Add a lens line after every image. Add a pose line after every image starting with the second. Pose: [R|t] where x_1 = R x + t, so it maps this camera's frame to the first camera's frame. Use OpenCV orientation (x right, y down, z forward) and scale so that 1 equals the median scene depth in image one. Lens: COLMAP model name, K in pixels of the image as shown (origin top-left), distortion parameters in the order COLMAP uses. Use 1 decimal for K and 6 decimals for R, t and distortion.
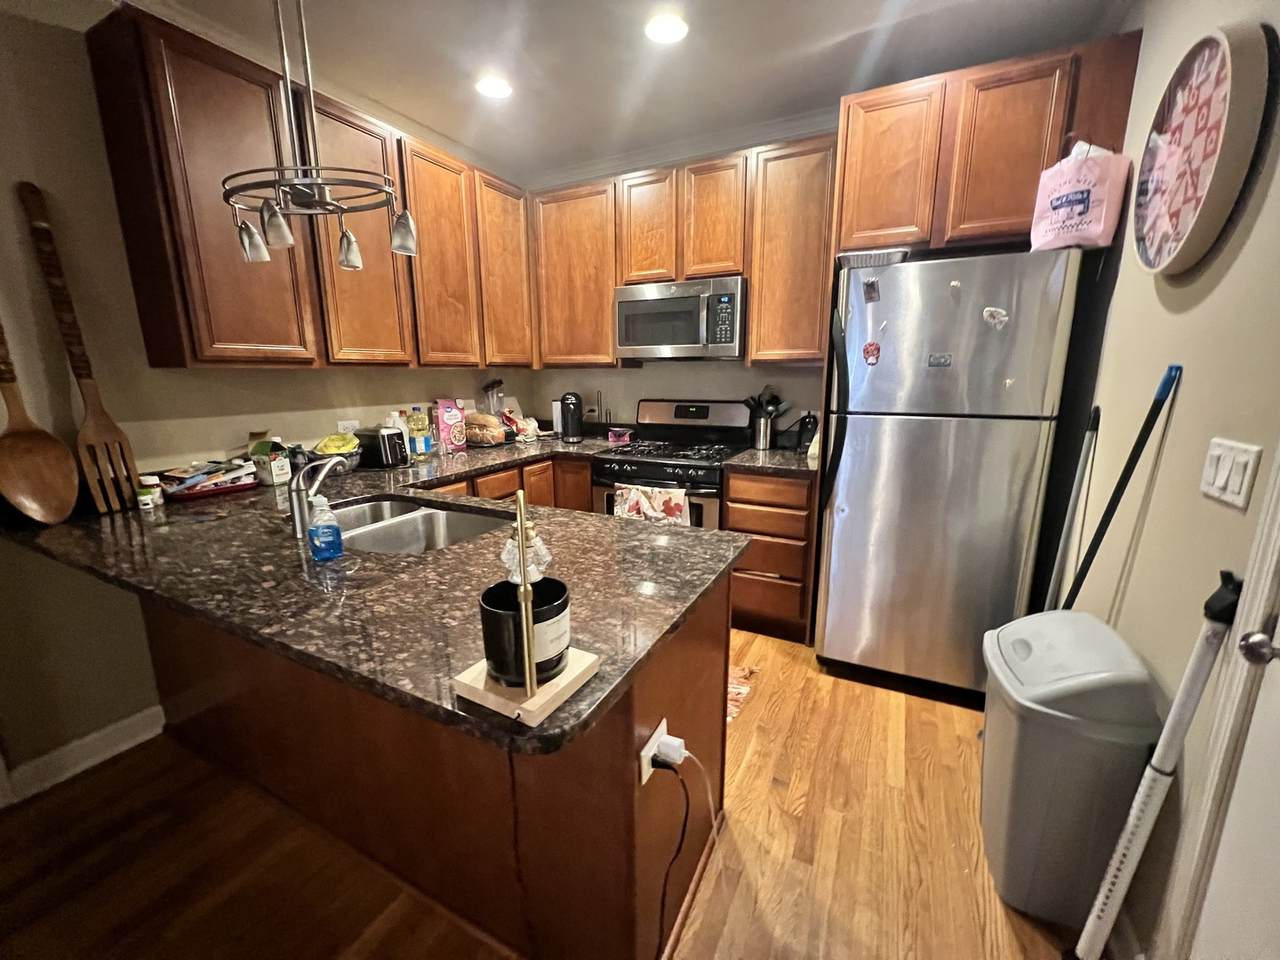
lens RADIAL K [[517.6, 0, 639.3], [0, 517.6, 478.9], [0, 0, 1]] dist [-0.000098, 0.000486]
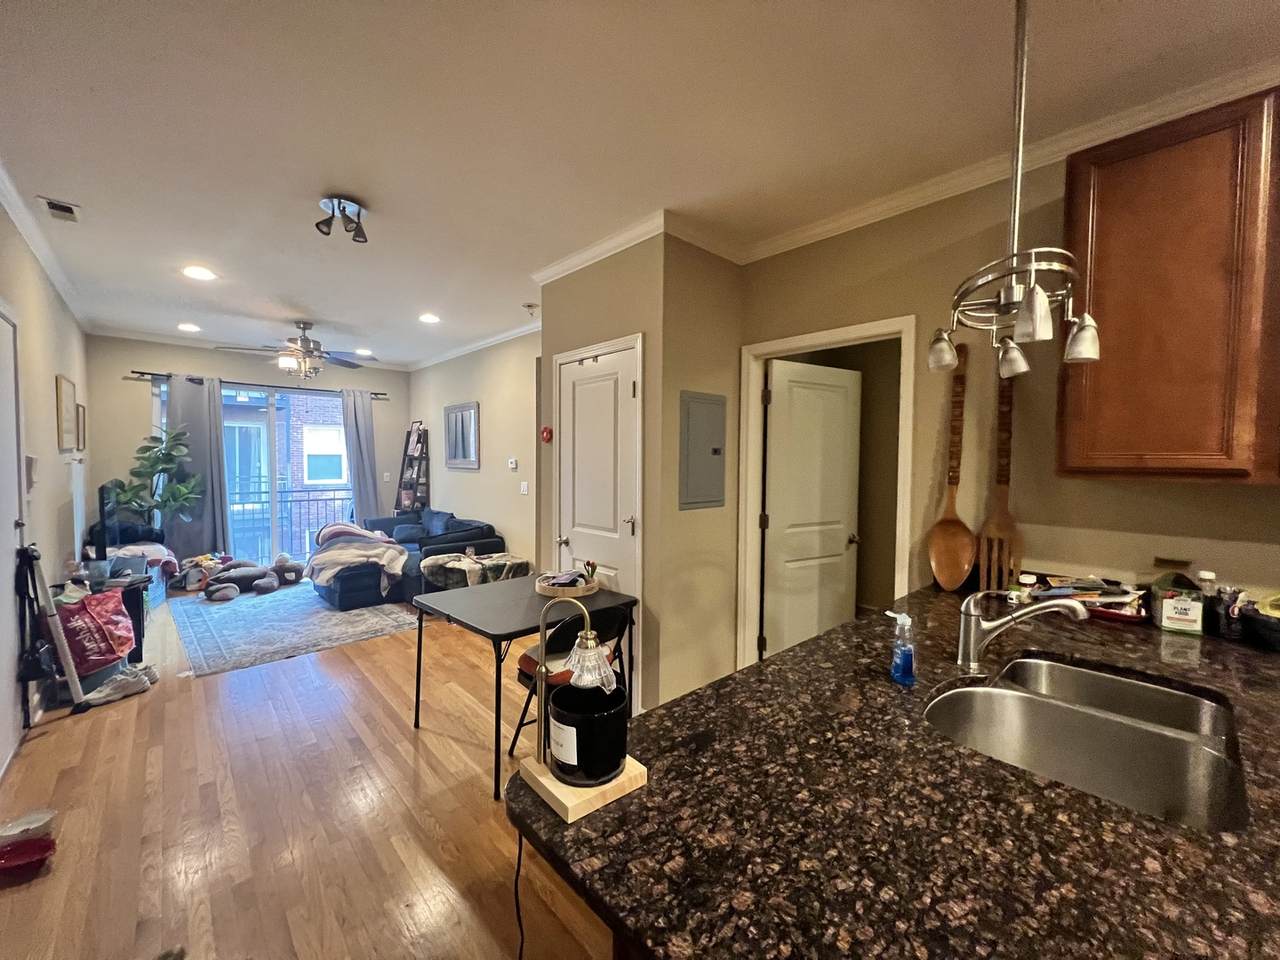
lens RADIAL K [[517.6, 0, 640.0], [0, 517.6, 478.1], [0, 0, 1]] dist [-0.000098, 0.000486]
pose [[-0.344015, 0.038150, -0.938189, 0.398959], [-0.199643, 0.973356, 0.112786, -0.200281], [0.917495, 0.226103, -0.327233, 0.709536]]
